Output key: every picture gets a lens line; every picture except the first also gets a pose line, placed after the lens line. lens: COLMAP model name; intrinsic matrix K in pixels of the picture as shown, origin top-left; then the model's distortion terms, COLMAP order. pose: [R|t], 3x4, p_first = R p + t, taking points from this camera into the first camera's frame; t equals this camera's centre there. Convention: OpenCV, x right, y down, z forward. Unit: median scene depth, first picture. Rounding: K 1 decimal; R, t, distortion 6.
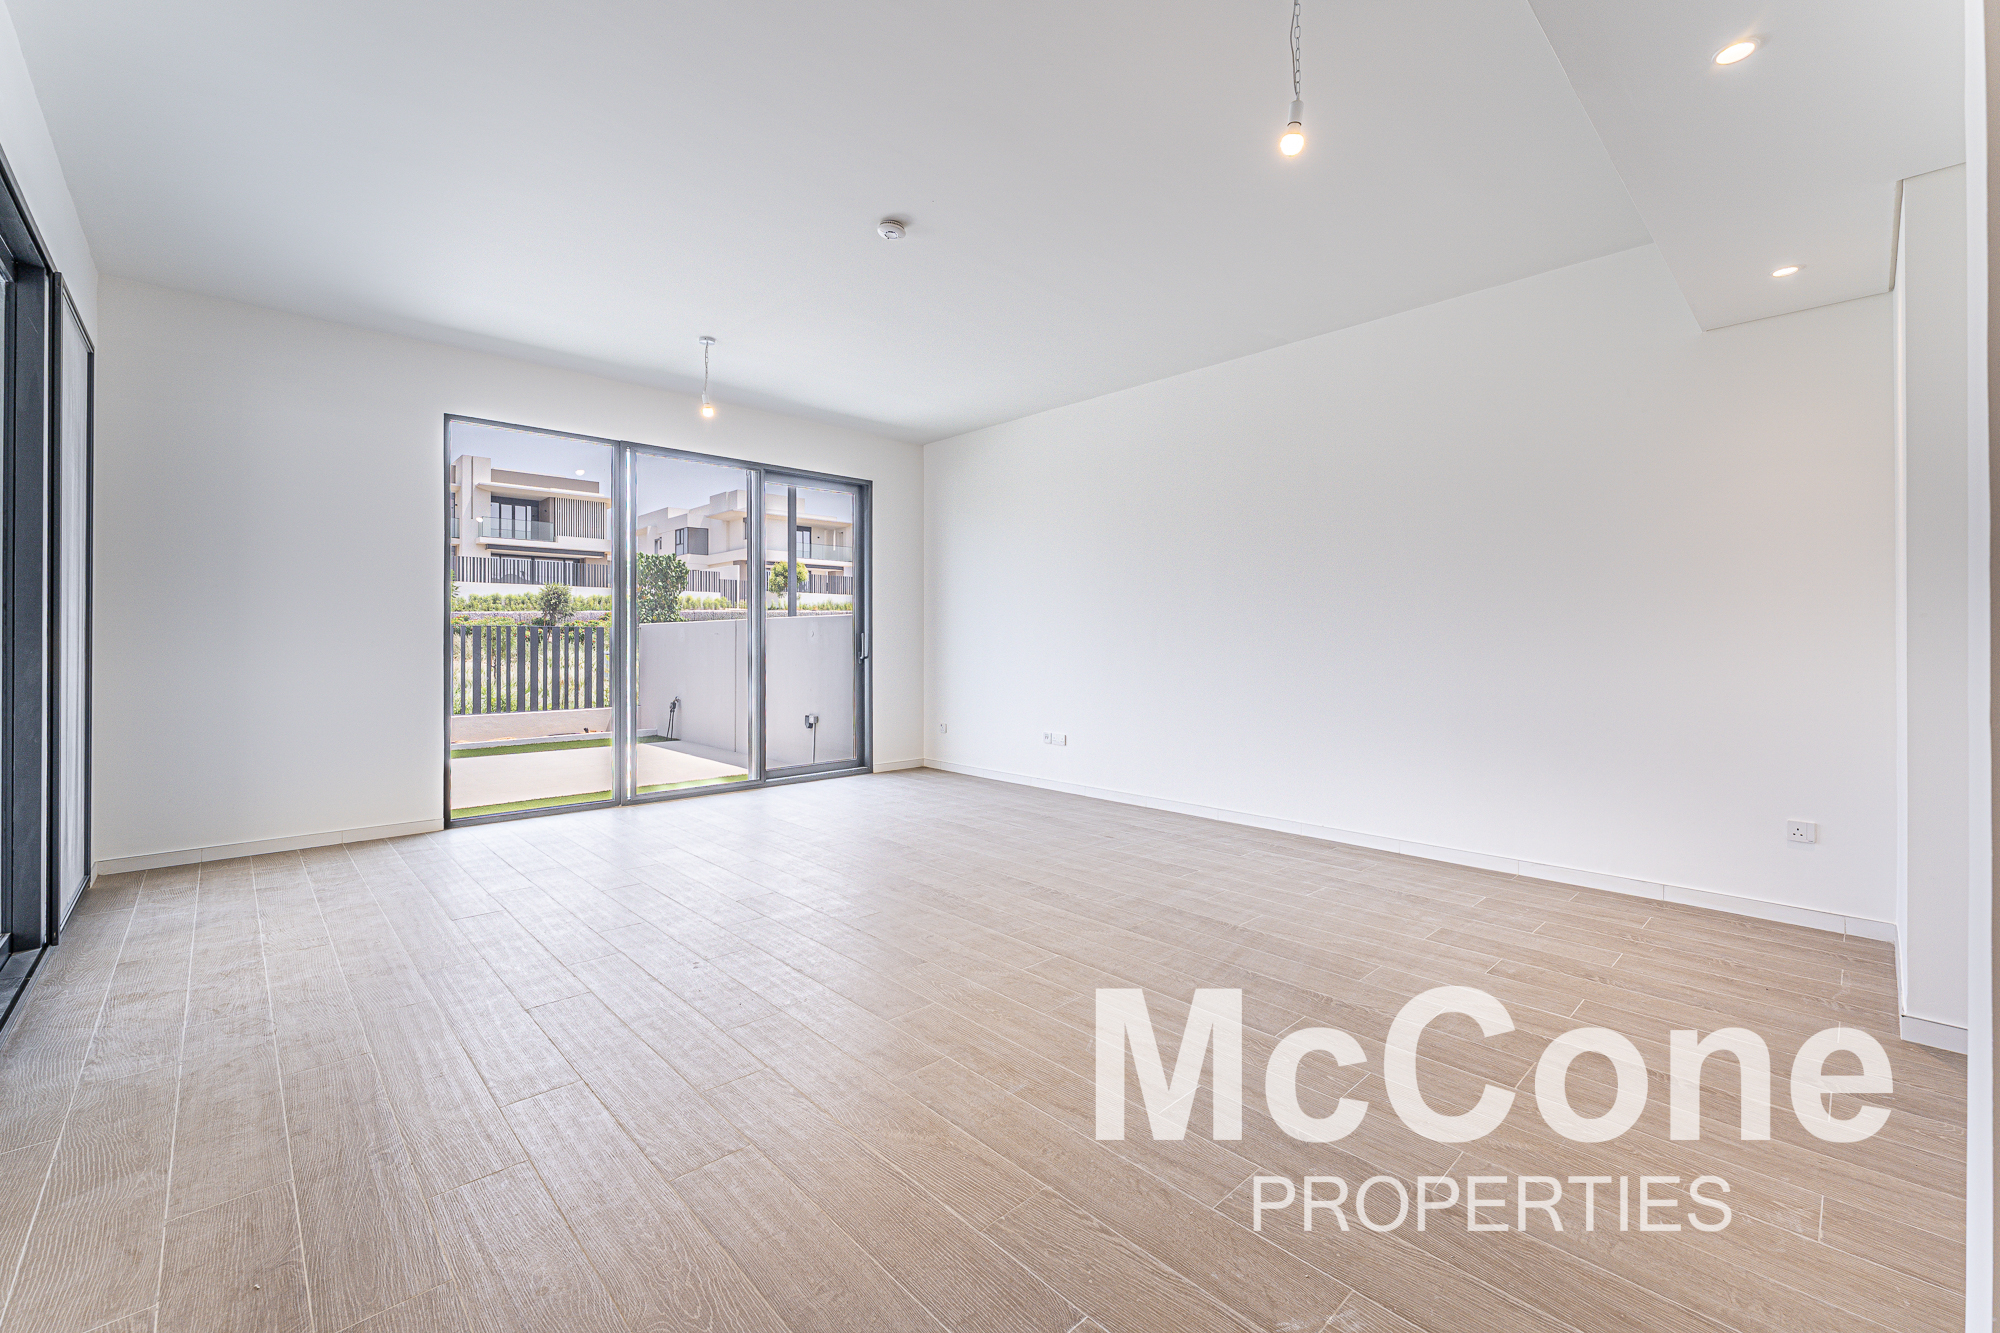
lens RADIAL K [[820.6, 0, 1000.3], [0, 820.6, 649.7], [0, 0, 1]] dist [0.001033, -0.000174]
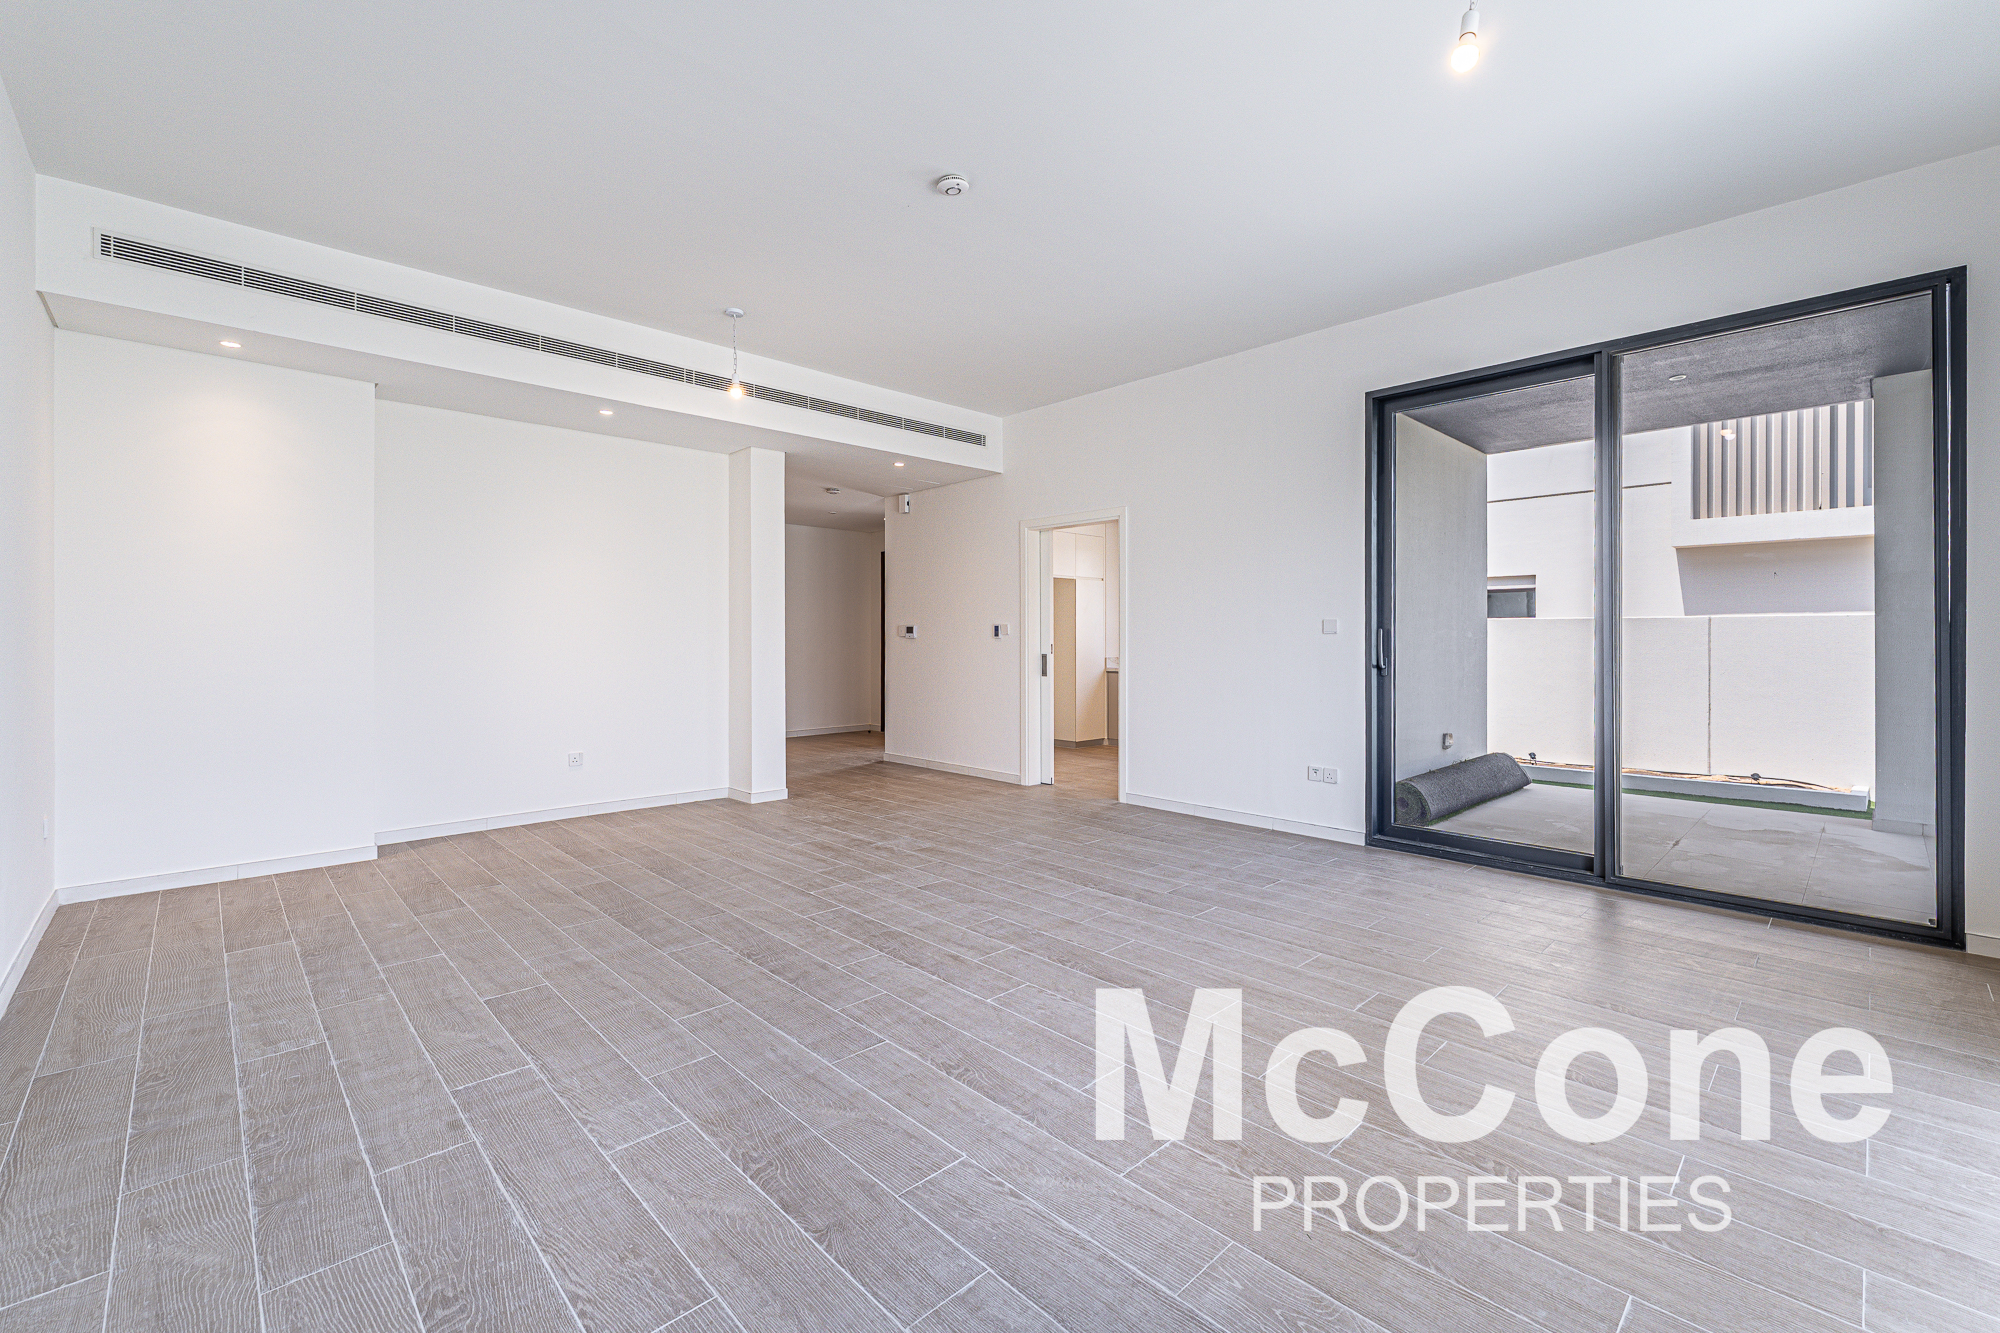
lens RADIAL K [[820.6, 0, 1003.8], [0, 820.6, 653.4], [0, 0, 1]] dist [0.001033, -0.000174]
pose [[-0.999933, 0.009067, -0.007141, -0.183561], [0.008835, 0.999455, 0.031806, -0.018767], [0.007426, 0.031741, -0.999469, 1.890420]]
